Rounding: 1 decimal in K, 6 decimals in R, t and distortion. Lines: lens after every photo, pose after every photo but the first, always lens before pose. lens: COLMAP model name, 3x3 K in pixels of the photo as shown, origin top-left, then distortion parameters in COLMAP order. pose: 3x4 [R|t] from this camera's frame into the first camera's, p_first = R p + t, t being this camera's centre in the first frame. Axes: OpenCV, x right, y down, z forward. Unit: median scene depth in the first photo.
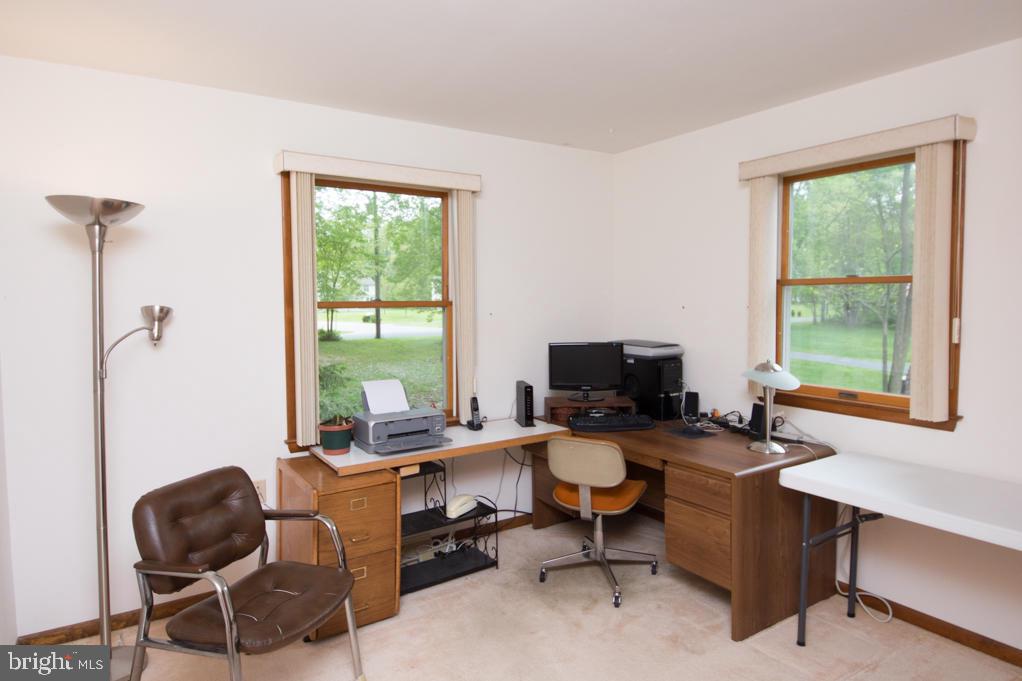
lens RADIAL K [[586.9, 0, 496.9], [0, 586.9, 318.8], [0, 0, 1]] dist [0.002941, 0.000208]
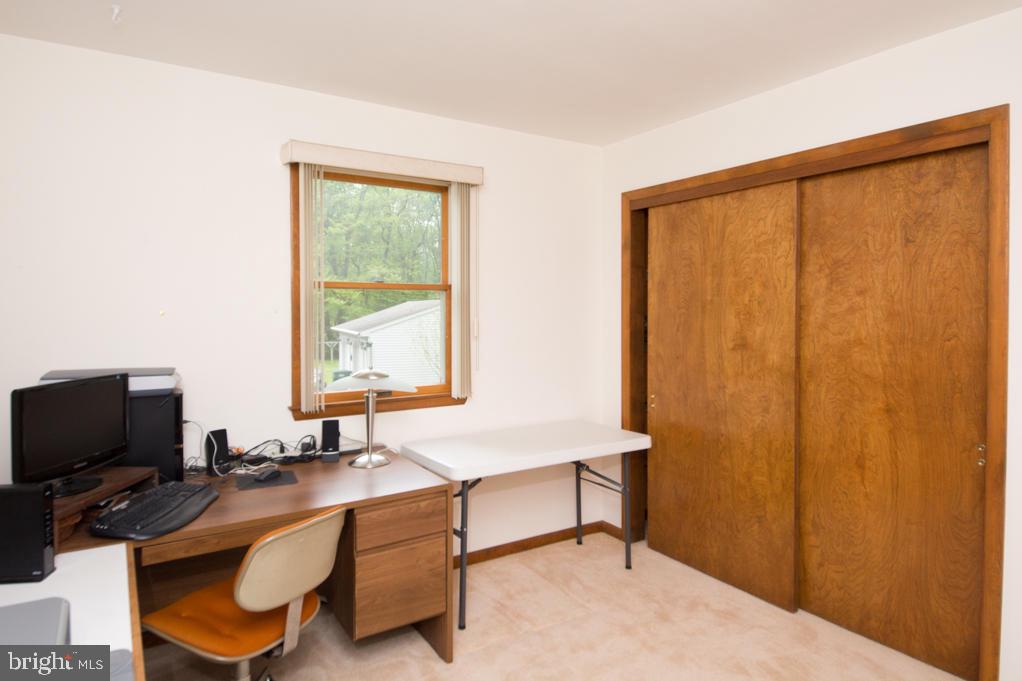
lens RADIAL K [[586.9, 0, 496.9], [0, 586.9, 318.8], [0, 0, 1]] dist [0.002941, 0.000208]
pose [[-0.003202, -0.002999, 0.999990, -0.501278], [0.038454, 0.999255, 0.003120, -0.001544], [-0.999255, 0.038464, -0.003084, 0.845174]]
